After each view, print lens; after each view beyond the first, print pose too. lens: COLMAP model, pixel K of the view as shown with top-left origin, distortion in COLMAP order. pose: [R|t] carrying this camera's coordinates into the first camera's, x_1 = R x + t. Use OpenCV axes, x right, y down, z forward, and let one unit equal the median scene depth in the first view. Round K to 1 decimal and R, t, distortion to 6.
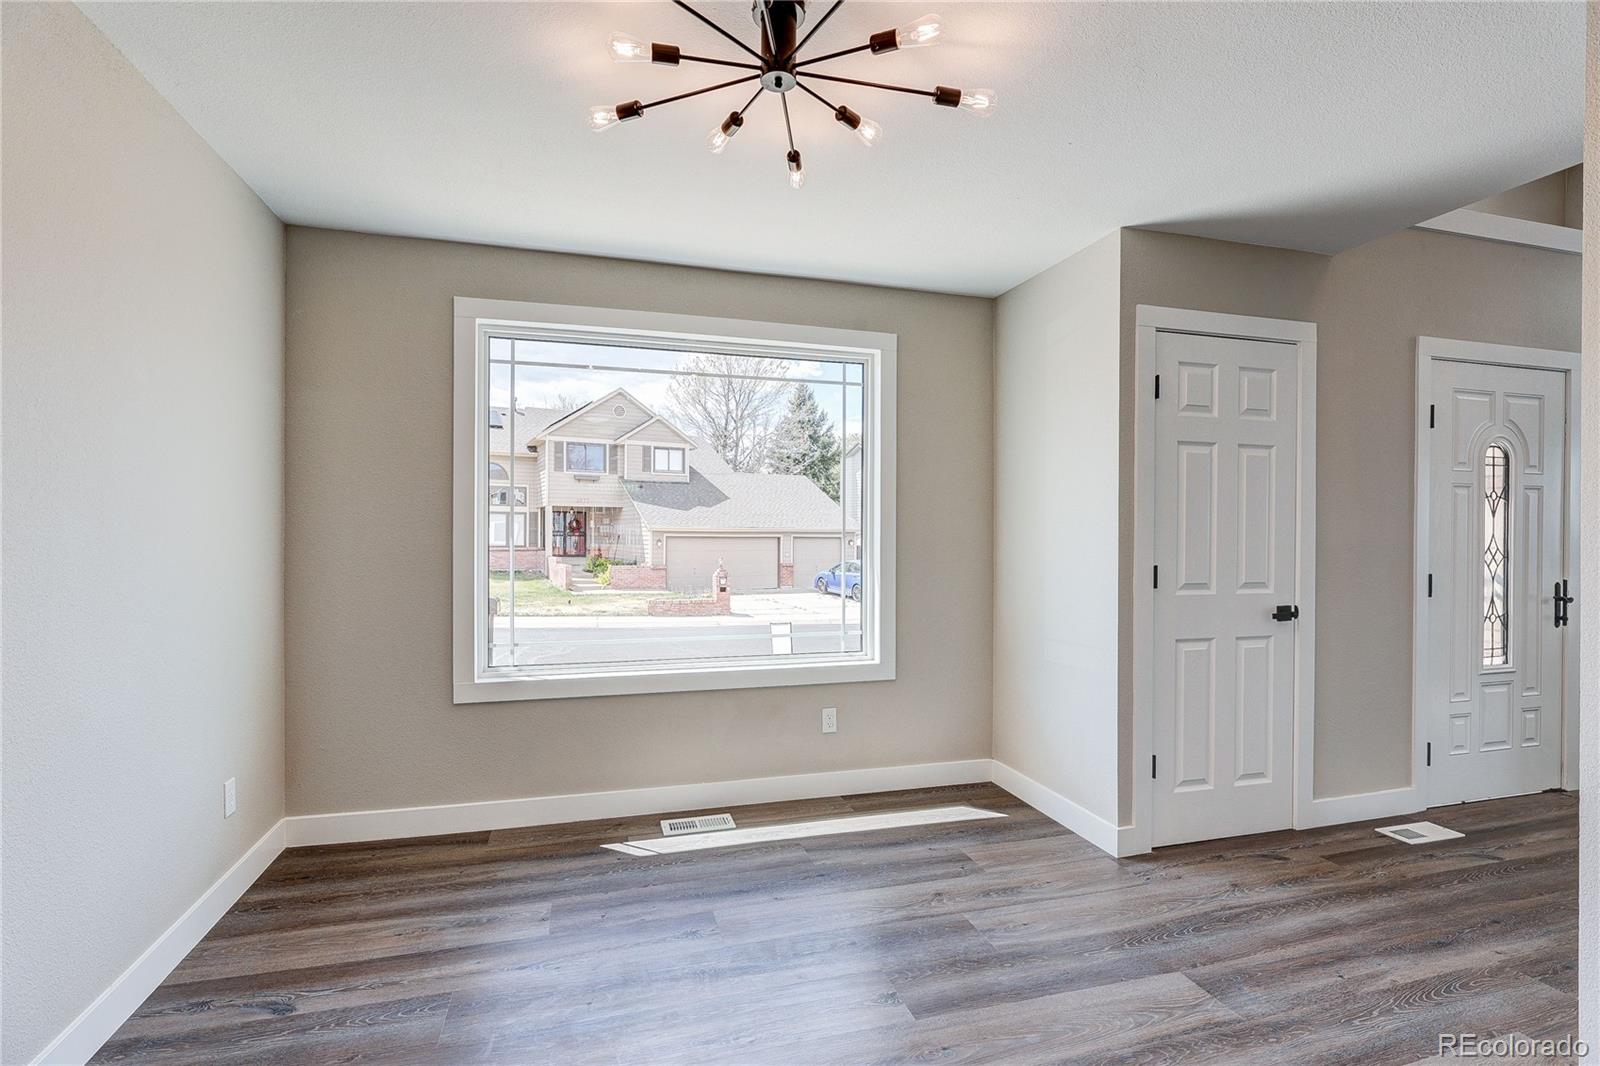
lens RADIAL K [[748.8, 0, 787.0], [0, 748.8, 535.5], [0, 0, 1]] dist [-0.007201, 0.002698]
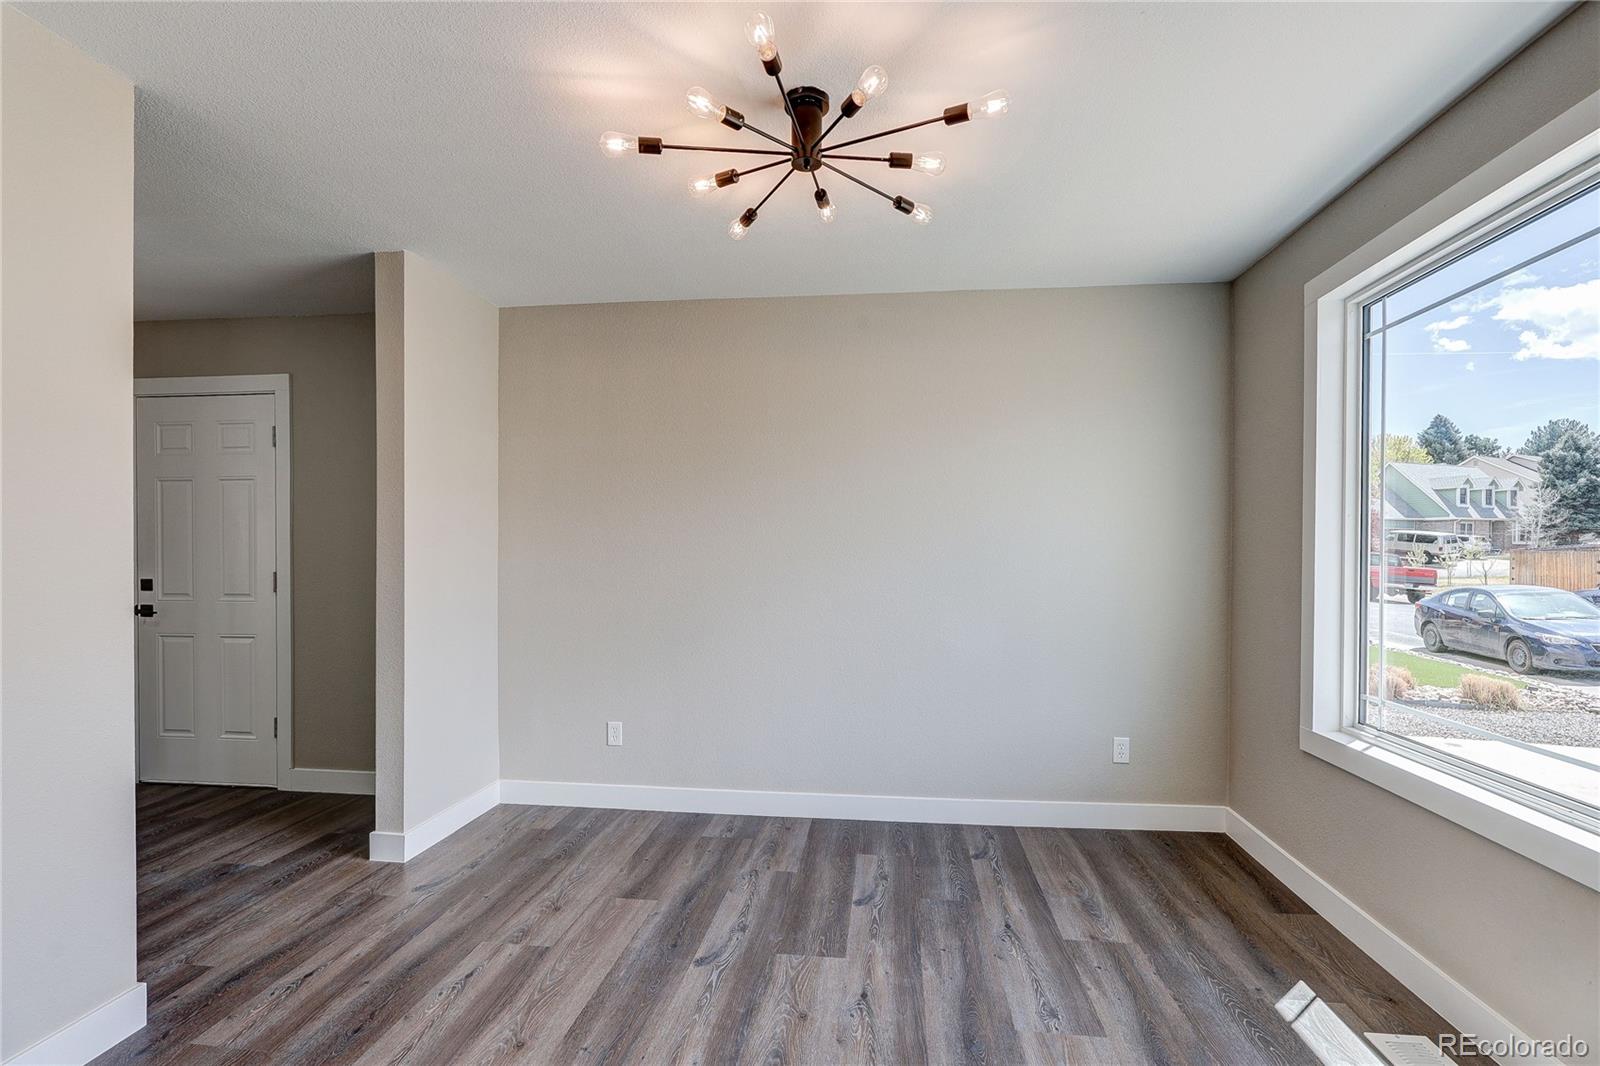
lens RADIAL K [[748.8, 0, 801.7], [0, 748.8, 548.7], [0, 0, 1]] dist [-0.007201, 0.002698]
pose [[-0.381143, -0.011543, -0.924444, 0.657599], [-0.002835, 0.999932, -0.011316, 0.002446], [0.924512, -0.001693, -0.381150, 0.883726]]
